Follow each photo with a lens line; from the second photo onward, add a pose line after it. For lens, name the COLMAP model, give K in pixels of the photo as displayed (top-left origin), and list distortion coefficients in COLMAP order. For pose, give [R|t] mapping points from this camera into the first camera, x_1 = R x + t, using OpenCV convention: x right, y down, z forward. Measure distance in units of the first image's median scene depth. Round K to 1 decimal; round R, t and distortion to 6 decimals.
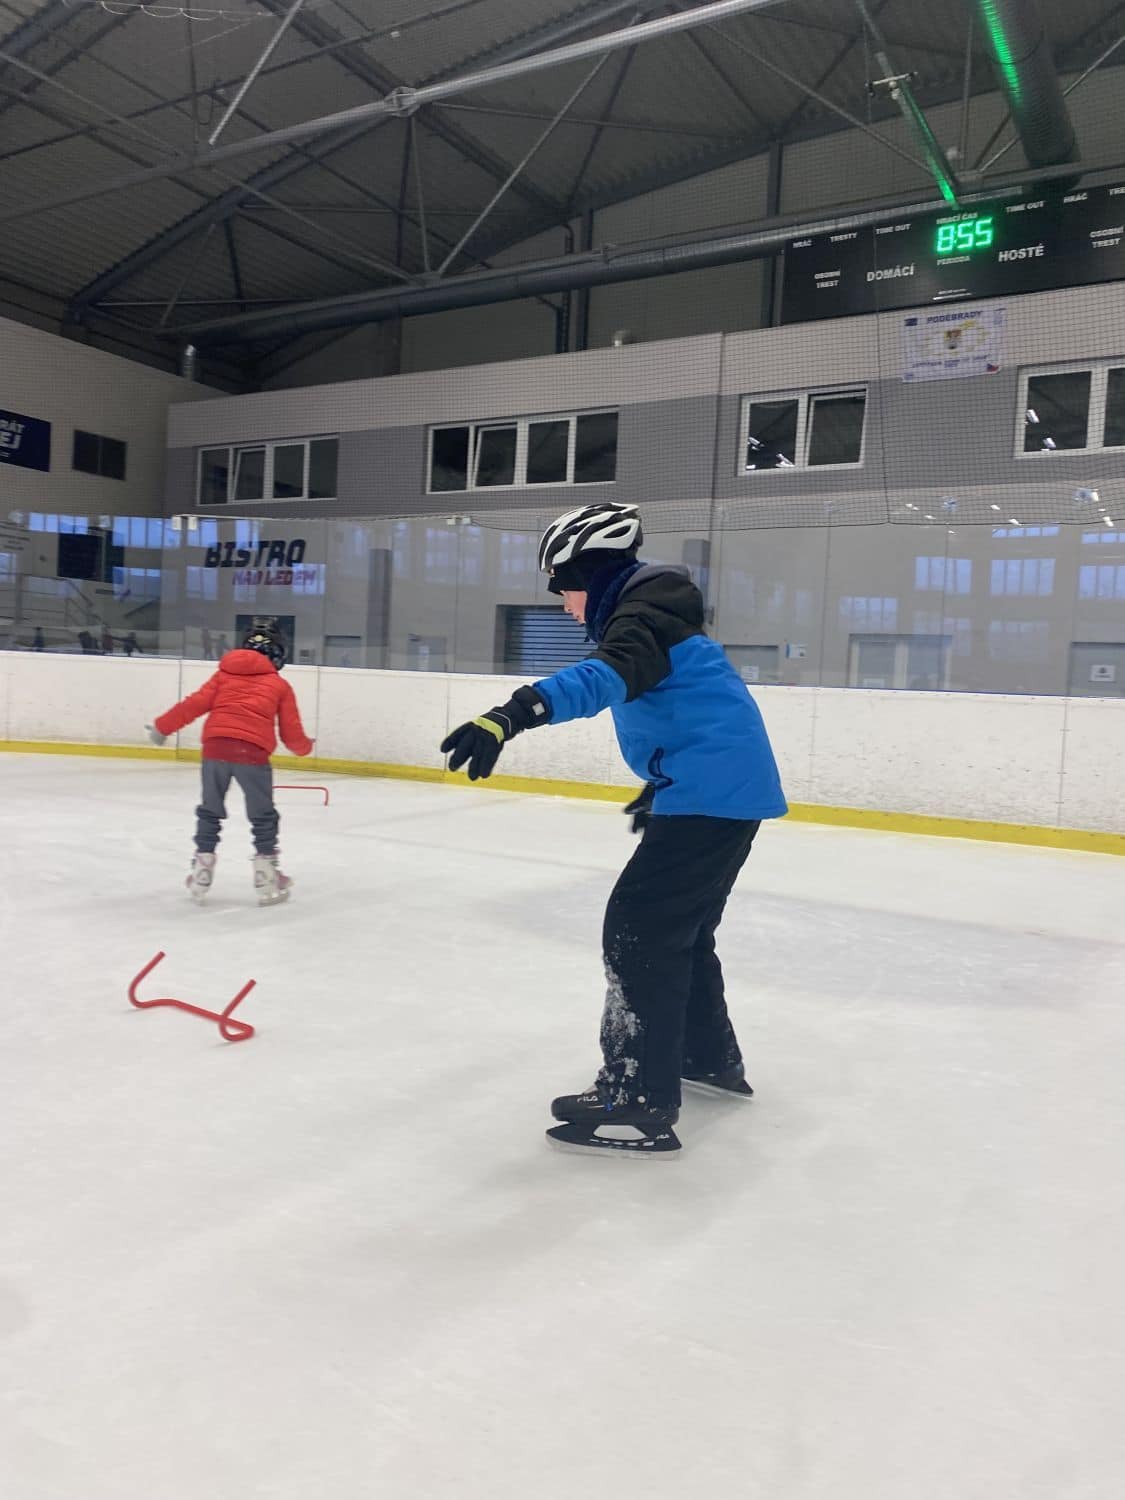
lens RADIAL K [[1120.4, 0, 563.0], [0, 1120.4, 754.3], [0, 0, 1]] dist [-0.012633, -0.000965]
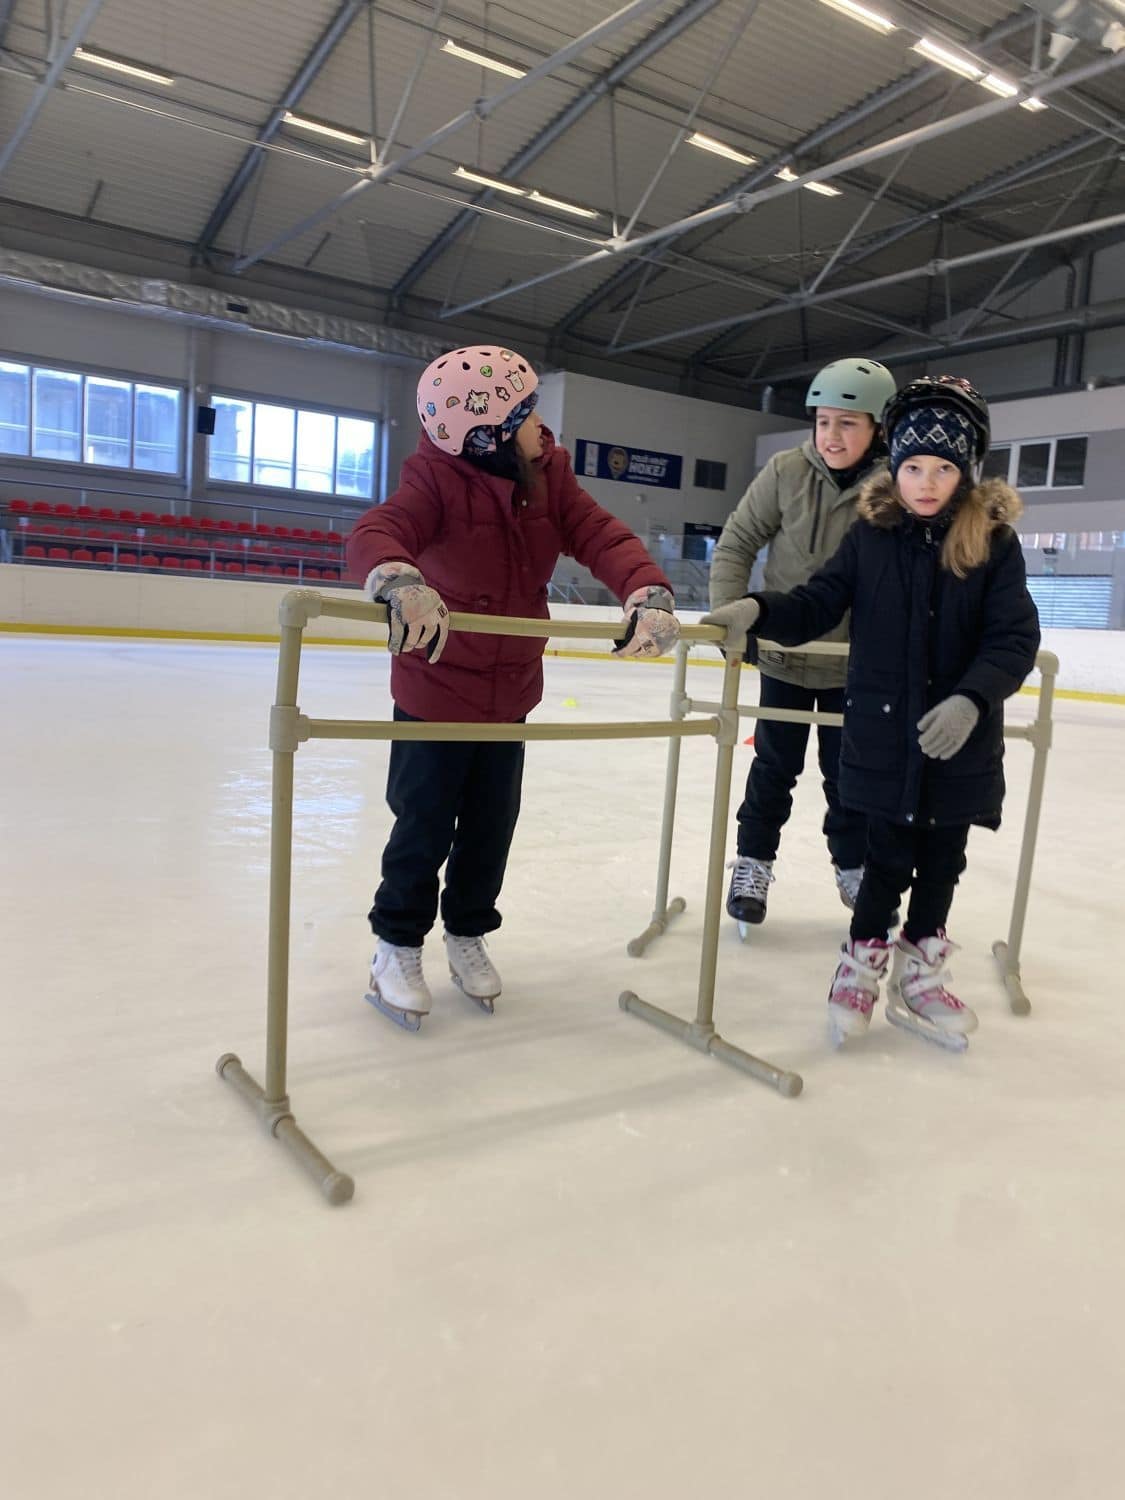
lens RADIAL K [[1120.4, 0, 550.0], [0, 1120.4, 755.0], [0, 0, 1]] dist [-0.012633, -0.000965]
pose [[0.900876, 0.054590, -0.430630, 0.055541], [-0.037869, 0.998162, 0.047314, 0.042807], [0.432422, -0.026317, 0.901287, -0.466127]]
